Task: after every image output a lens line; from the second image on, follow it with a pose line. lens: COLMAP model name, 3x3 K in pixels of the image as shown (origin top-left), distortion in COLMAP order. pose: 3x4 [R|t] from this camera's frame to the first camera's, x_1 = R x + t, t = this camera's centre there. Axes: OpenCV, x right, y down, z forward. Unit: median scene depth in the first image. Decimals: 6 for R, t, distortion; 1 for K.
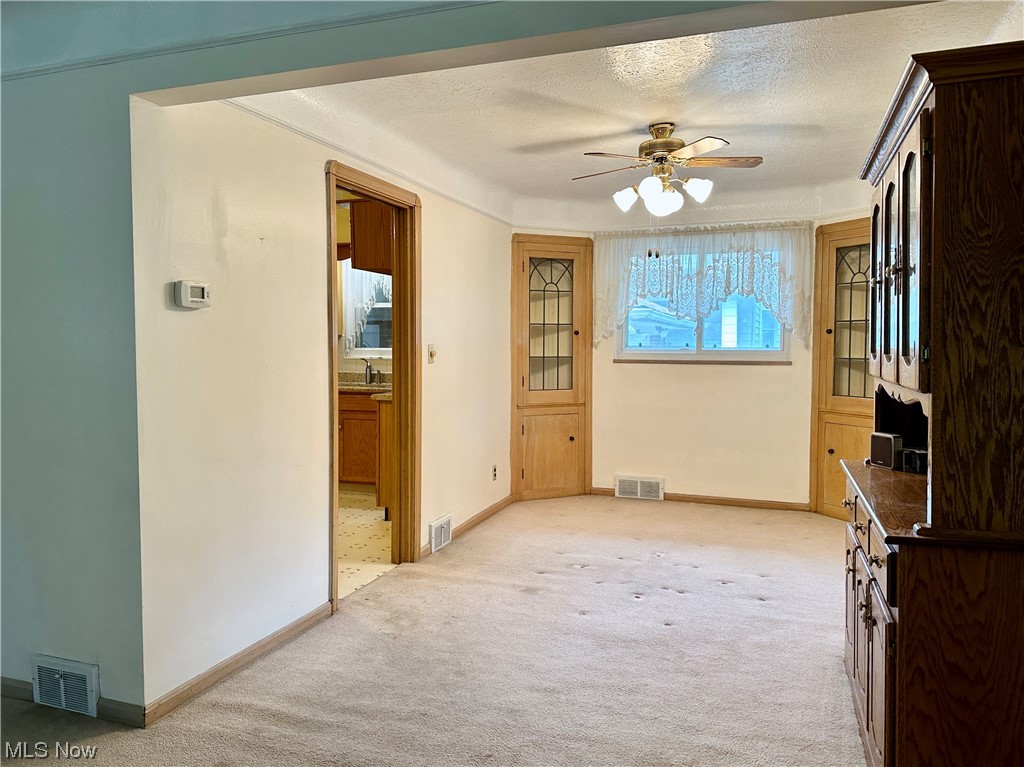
lens RADIAL K [[743.1, 0, 512.0], [0, 743.1, 383.5], [0, 0, 1]] dist [0.224866, -0.312186]
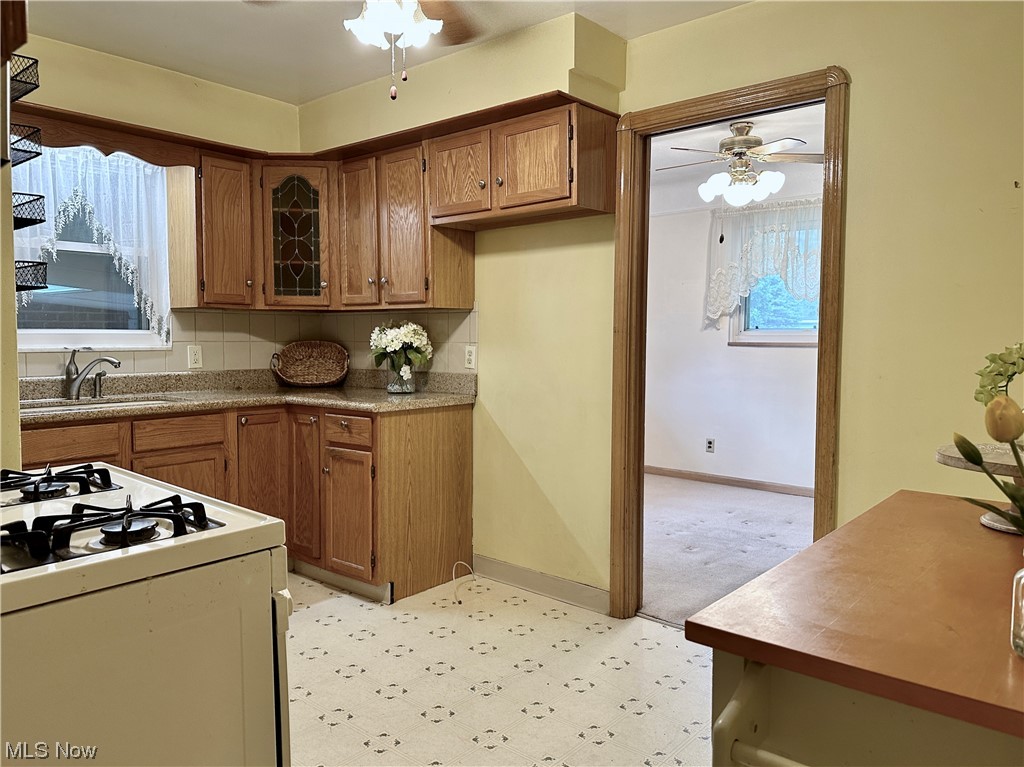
lens RADIAL K [[724.7, 0, 515.4], [0, 724.7, 378.6], [0, 0, 1]] dist [0.104302, -0.137772]
pose [[0.358159, -0.058198, 0.931845, -0.641579], [0.048972, 0.997853, 0.043498, -0.024616], [-0.932376, 0.030055, 0.360239, 0.630602]]
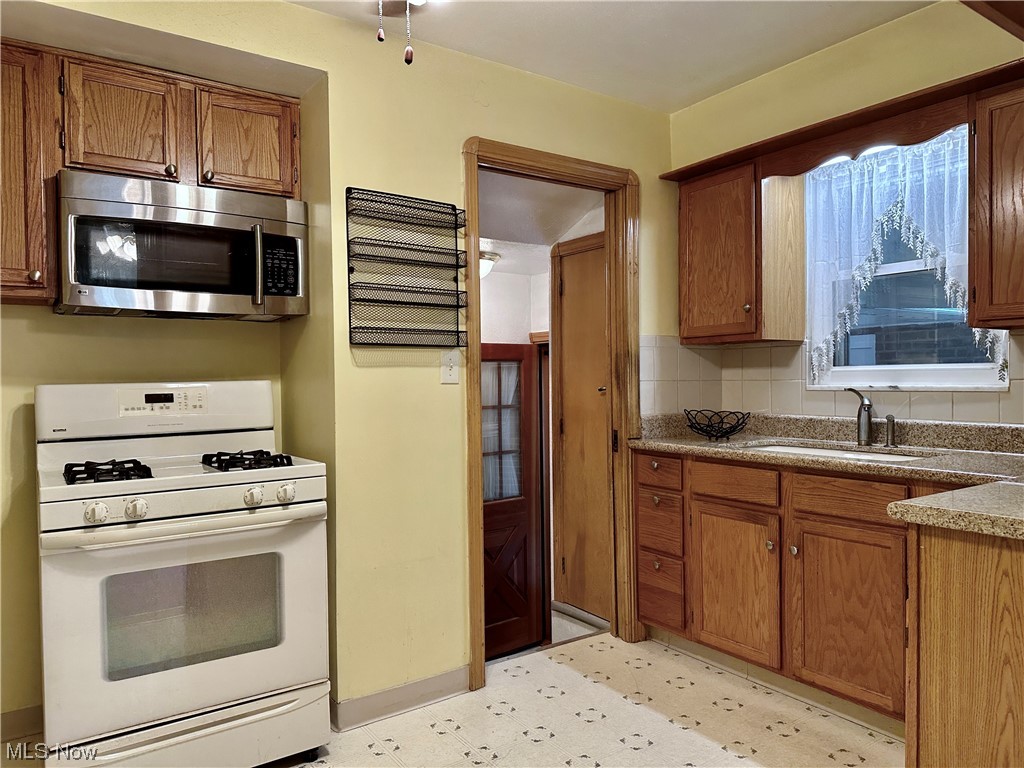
lens RADIAL K [[724.7, 0, 515.4], [0, 724.7, 379.1], [0, 0, 1]] dist [0.104302, -0.137772]
pose [[0.818283, -0.008961, -0.574746, -0.128406], [-0.019243, 0.998891, -0.042971, -0.018982], [0.574493, 0.046223, 0.817203, 0.612414]]
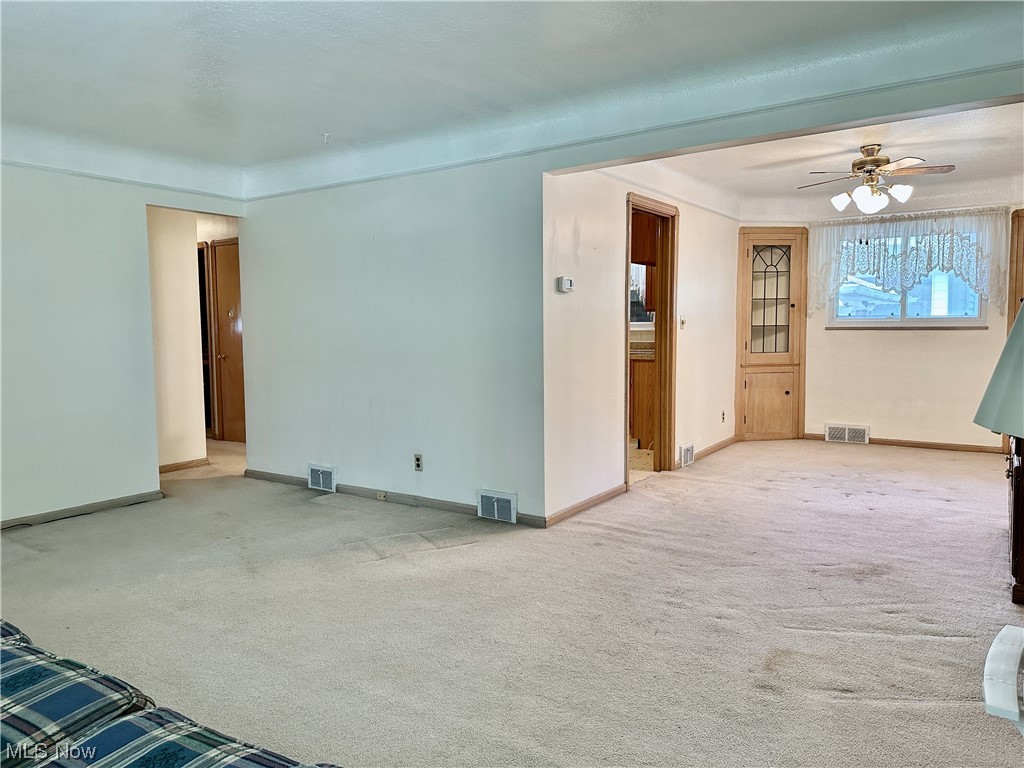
lens RADIAL K [[724.7, 0, 515.4], [0, 724.7, 379.1], [0, 0, 1]] dist [0.104302, -0.137772]
pose [[0.969749, 0.006058, -0.244028, -0.062143], [-0.001466, 0.999819, 0.018993, 0.031669], [0.244098, -0.018061, 0.969582, -0.288503]]
